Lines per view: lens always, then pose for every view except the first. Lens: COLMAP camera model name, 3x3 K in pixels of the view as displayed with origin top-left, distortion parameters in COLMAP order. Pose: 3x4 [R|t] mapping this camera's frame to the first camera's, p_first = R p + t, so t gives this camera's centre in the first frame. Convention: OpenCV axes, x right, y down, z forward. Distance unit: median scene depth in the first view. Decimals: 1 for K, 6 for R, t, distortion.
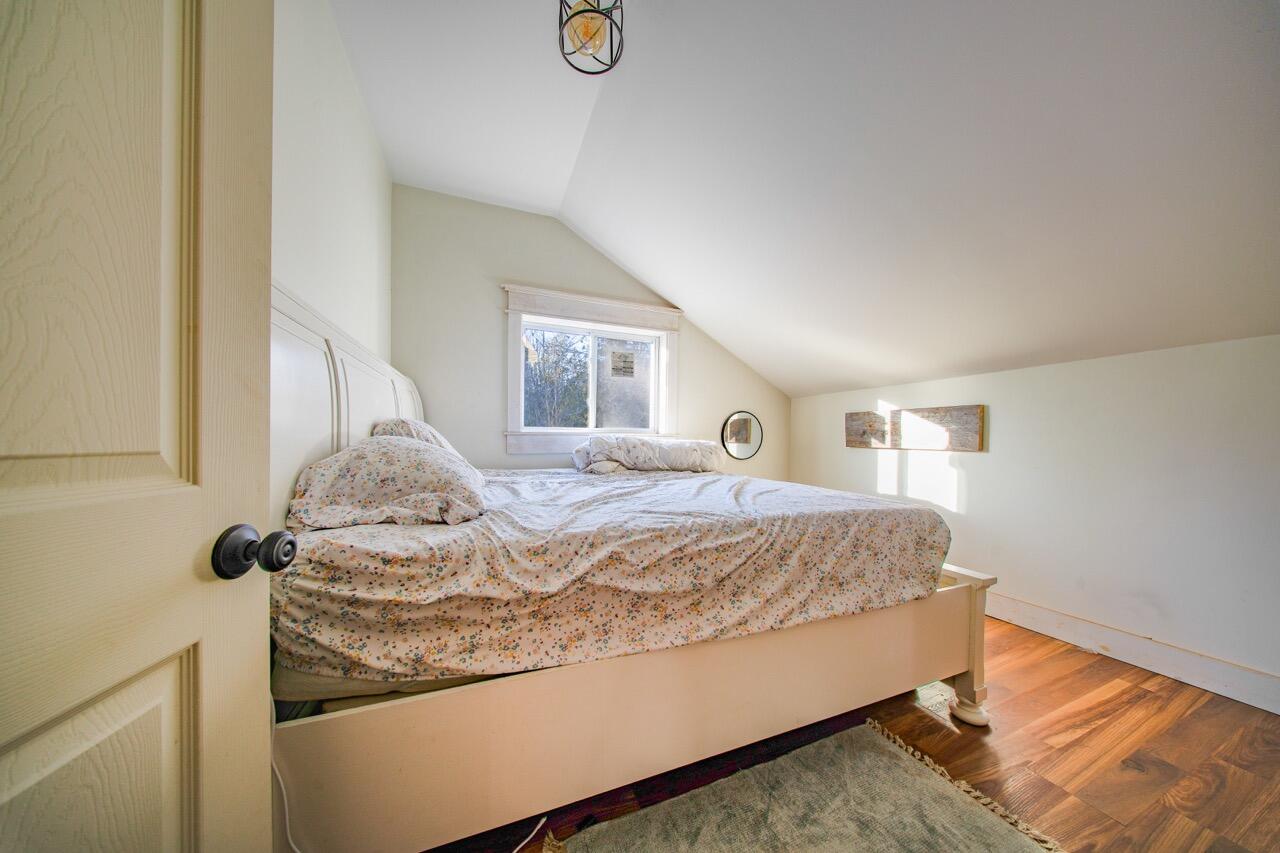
lens RADIAL K [[373.6, 0, 638.9], [0, 373.6, 440.6], [0, 0, 1]] dist [0.000325, 0.000002]
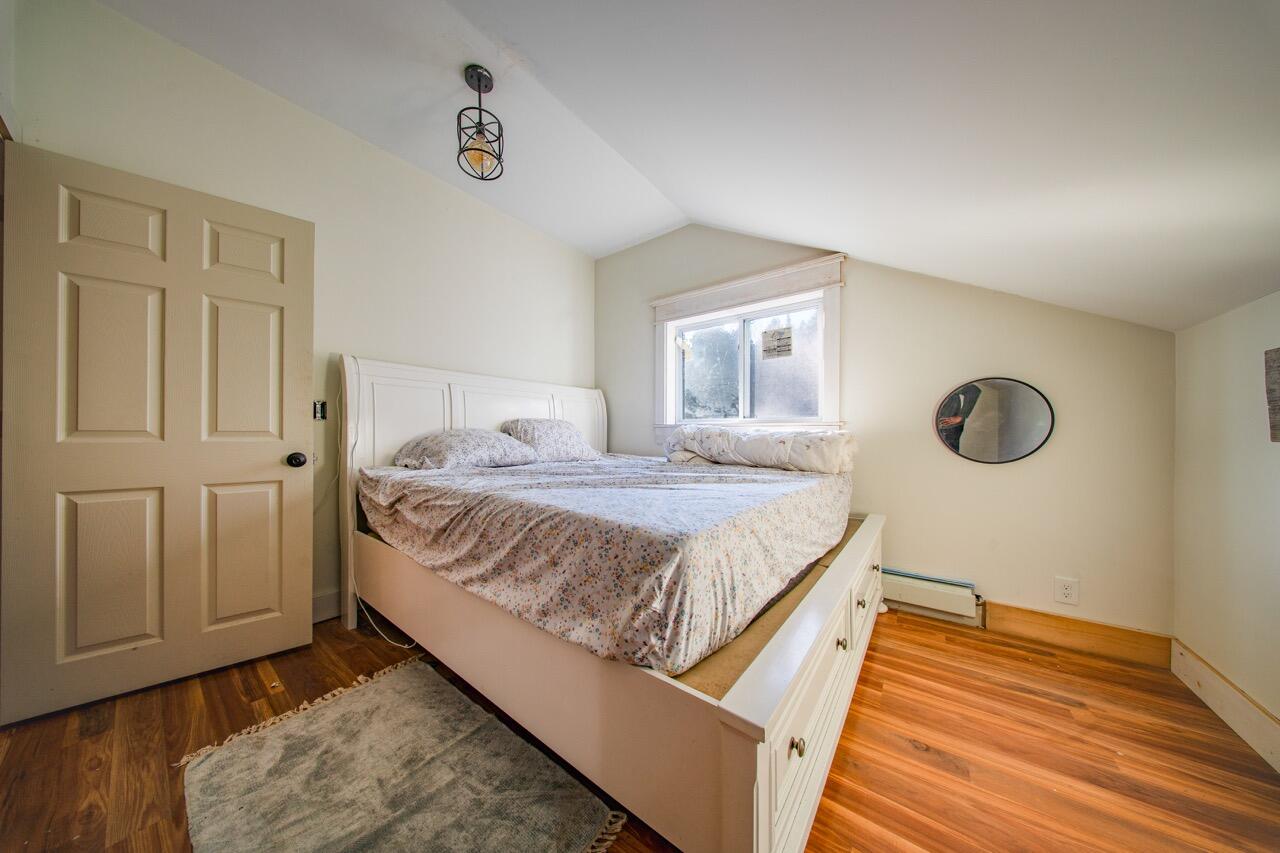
lens RADIAL K [[383.0, 0, 640.0], [0, 383.0, 426.5], [0, 0, 1]] dist [0.000225, -0.000001]
pose [[0.516388, -0.022193, -0.856067, 0.668845], [0.001444, 0.999685, -0.025046, 0.012319], [0.856354, 0.011697, 0.516257, 0.335643]]
